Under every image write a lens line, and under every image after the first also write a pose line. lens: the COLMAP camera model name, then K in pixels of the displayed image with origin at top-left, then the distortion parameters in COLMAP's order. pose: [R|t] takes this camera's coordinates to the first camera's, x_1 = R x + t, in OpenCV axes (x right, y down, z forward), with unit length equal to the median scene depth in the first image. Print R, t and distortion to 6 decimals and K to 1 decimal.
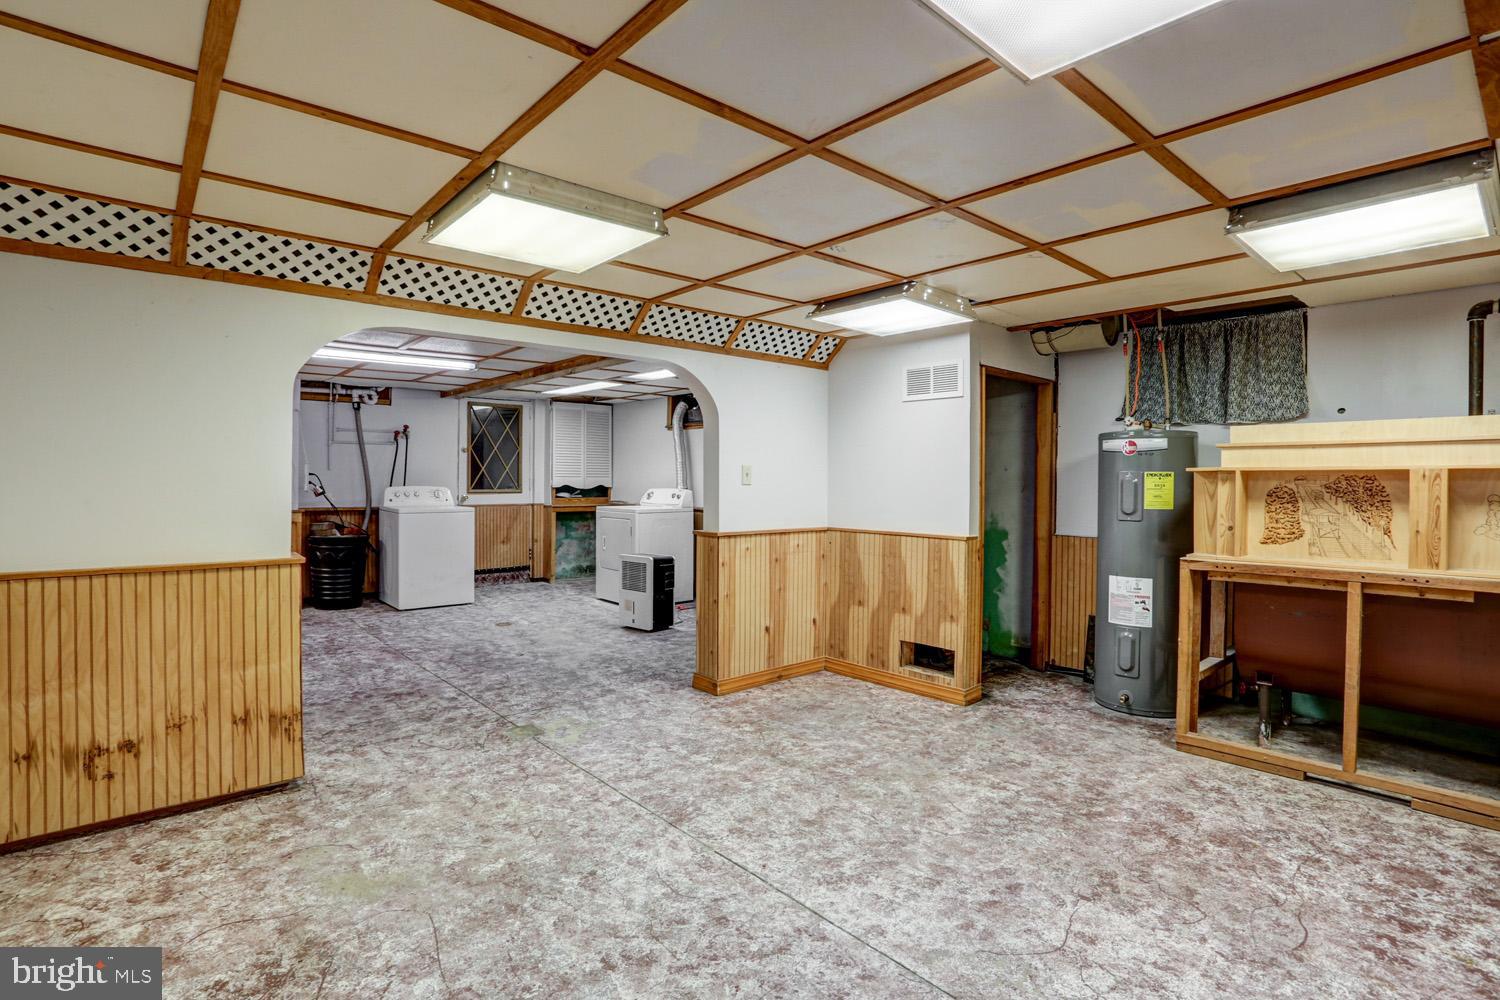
lens RADIAL K [[738.2, 0, 746.8], [0, 738.2, 492.1], [0, 0, 1]] dist [-0.053355, 0.016753]
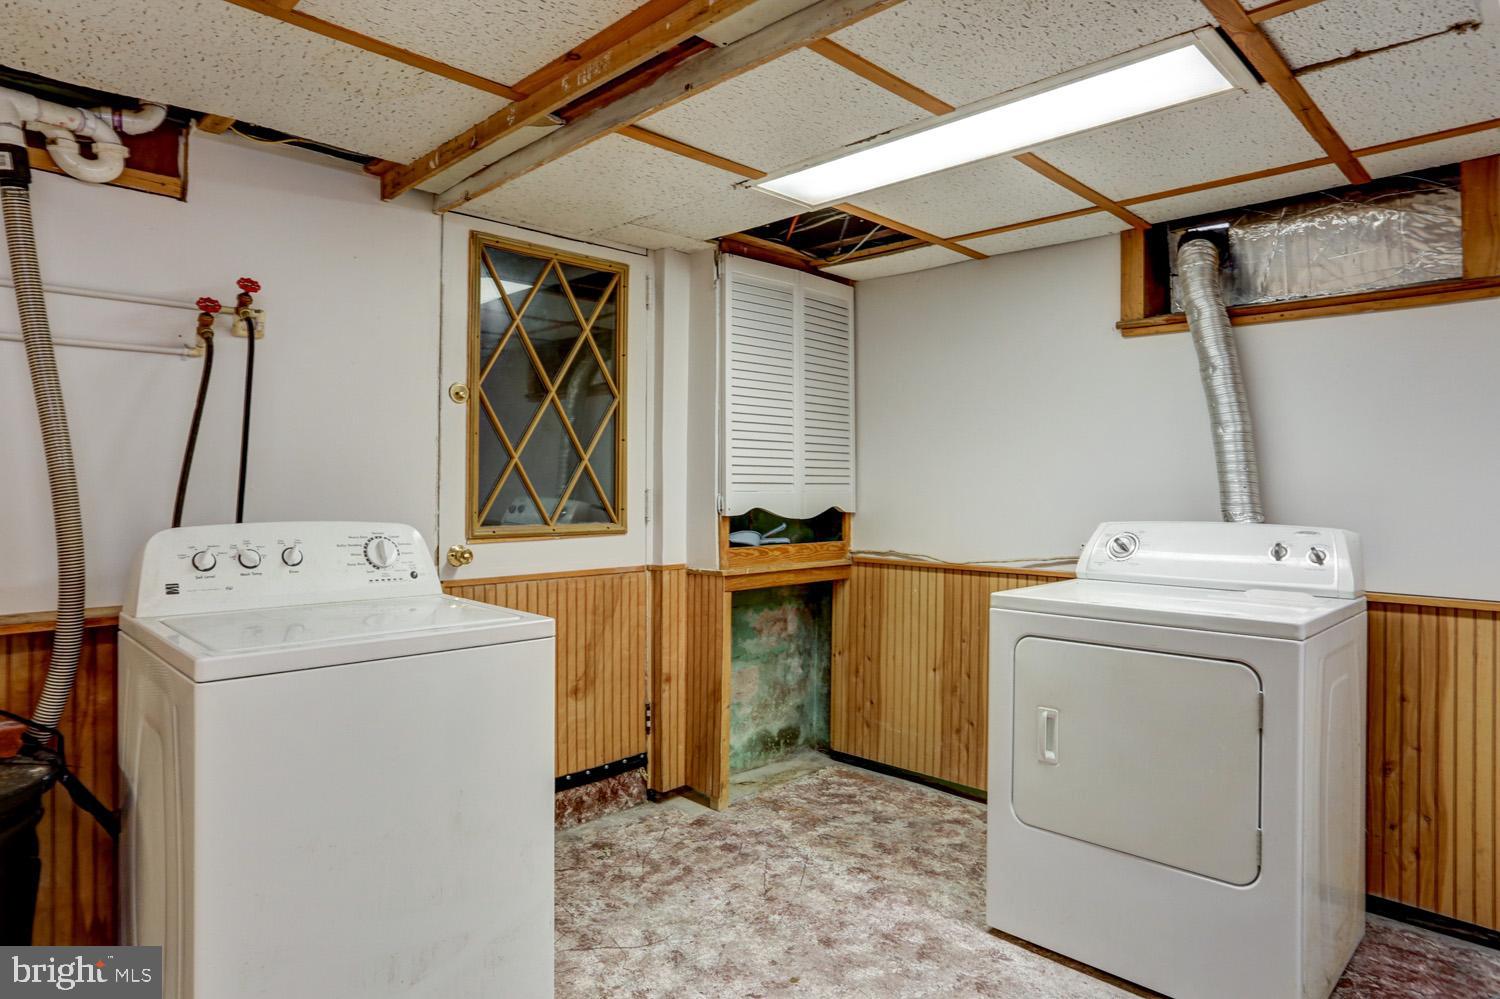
lens RADIAL K [[871.5, 0, 755.1], [0, 871.5, 495.4], [0, 0, 1]] dist [-0.032585, 0.016652]
pose [[0.996779, 0.003790, 0.080111, -0.280783], [-0.003786, 0.999993, -0.000204, -0.015609], [-0.080111, -0.000100, 0.996786, 0.612870]]
